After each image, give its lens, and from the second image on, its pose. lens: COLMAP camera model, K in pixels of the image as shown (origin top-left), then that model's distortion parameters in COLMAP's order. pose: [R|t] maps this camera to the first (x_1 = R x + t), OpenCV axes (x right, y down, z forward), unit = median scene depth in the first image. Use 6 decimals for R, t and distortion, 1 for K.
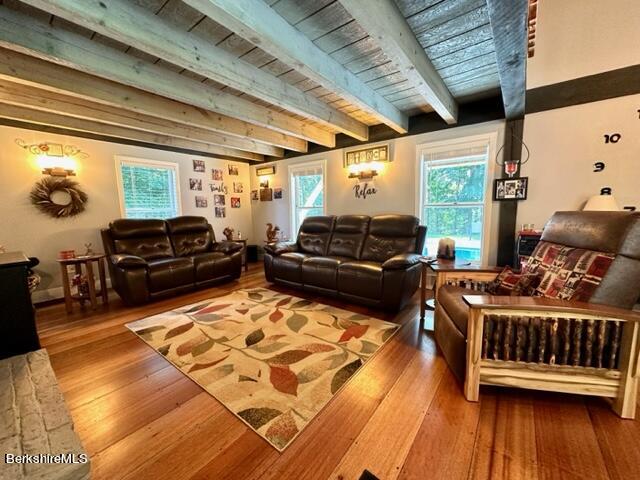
lens RADIAL K [[251.6, 0, 319.7], [0, 251.6, 241.3], [0, 0, 1]] dist [-0.001658, 0.000108]
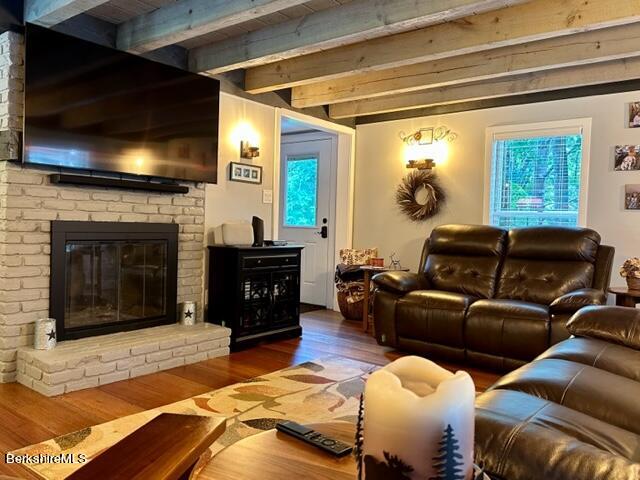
lens RADIAL K [[511.8, 0, 323.3], [0, 511.8, 242.9], [0, 0, 1]] dist [0.013714, -0.011714]
pose [[-0.001929, 0.053349, -0.998574, 0.616840], [-0.153195, 0.986773, 0.053014, -0.068181], [0.988194, 0.153079, 0.006269, 0.746107]]
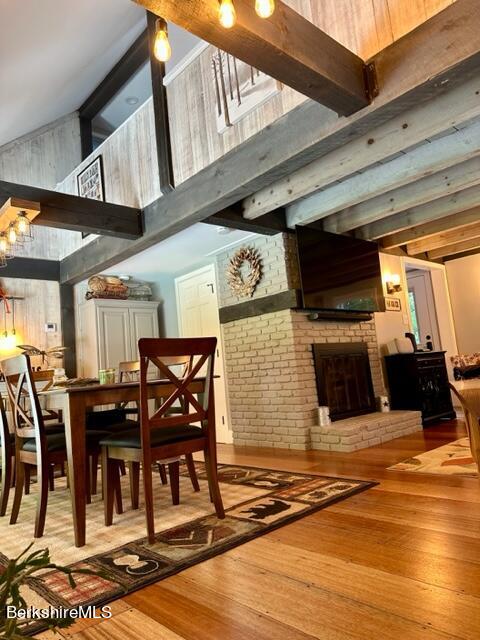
lens RADIAL K [[450.8, 0, 243.0], [0, 450.8, 322.0], [0, 0, 1]] dist [0.062801, -0.073123]
pose [[-0.161667, -0.083668, -0.983292, 1.014038], [-0.027531, 0.996394, -0.080257, 0.077721], [0.986461, 0.014096, -0.163387, 0.222641]]
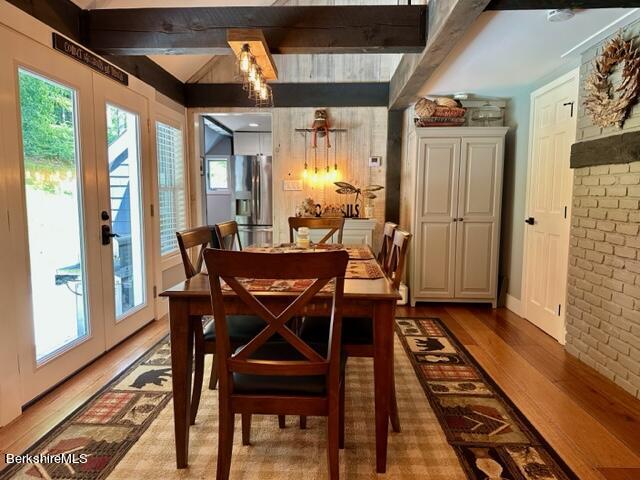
lens RADIAL K [[450.8, 0, 319.9], [0, 450.8, 243.8], [0, 0, 1]] dist [0.062801, -0.073123]
pose [[-0.810058, 0.078252, -0.581104, 0.528810], [-0.059885, 0.974831, 0.214752, -0.063406], [0.583283, 0.208761, -0.784984, 0.394325]]
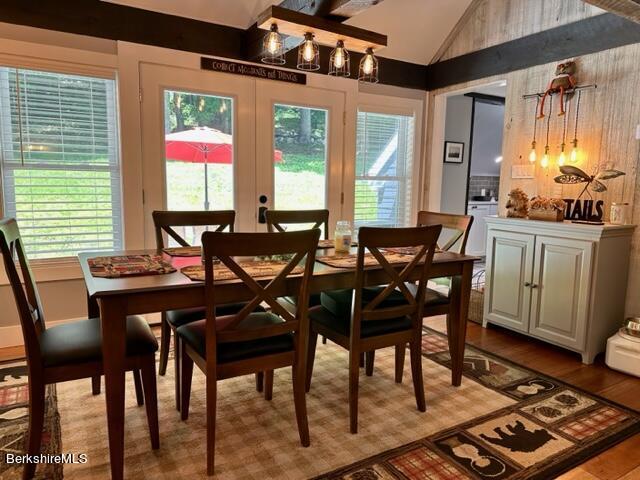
lens RADIAL K [[450.8, 0, 321.4], [0, 450.8, 239.6], [0, 0, 1]] dist [0.062801, -0.073123]
pose [[-0.929378, -0.046449, 0.366195, -0.271624], [0.042601, 0.971926, 0.231399, -0.044743], [-0.366662, 0.230657, -0.901308, 0.366671]]
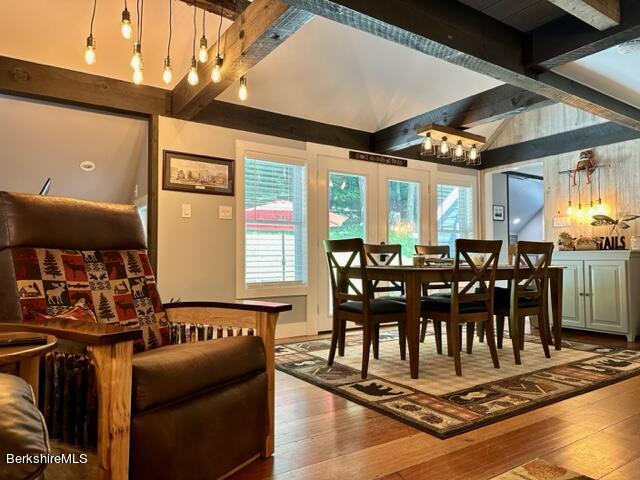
lens RADIAL K [[450.8, 0, 316.9], [0, 450.8, 239.9], [0, 0, 1]] dist [0.062801, -0.073123]
pose [[-0.947041, 0.035144, 0.319184, 0.012926], [0.060002, 0.995853, 0.068378, -0.026243], [-0.315458, 0.083909, -0.945223, 1.002114]]
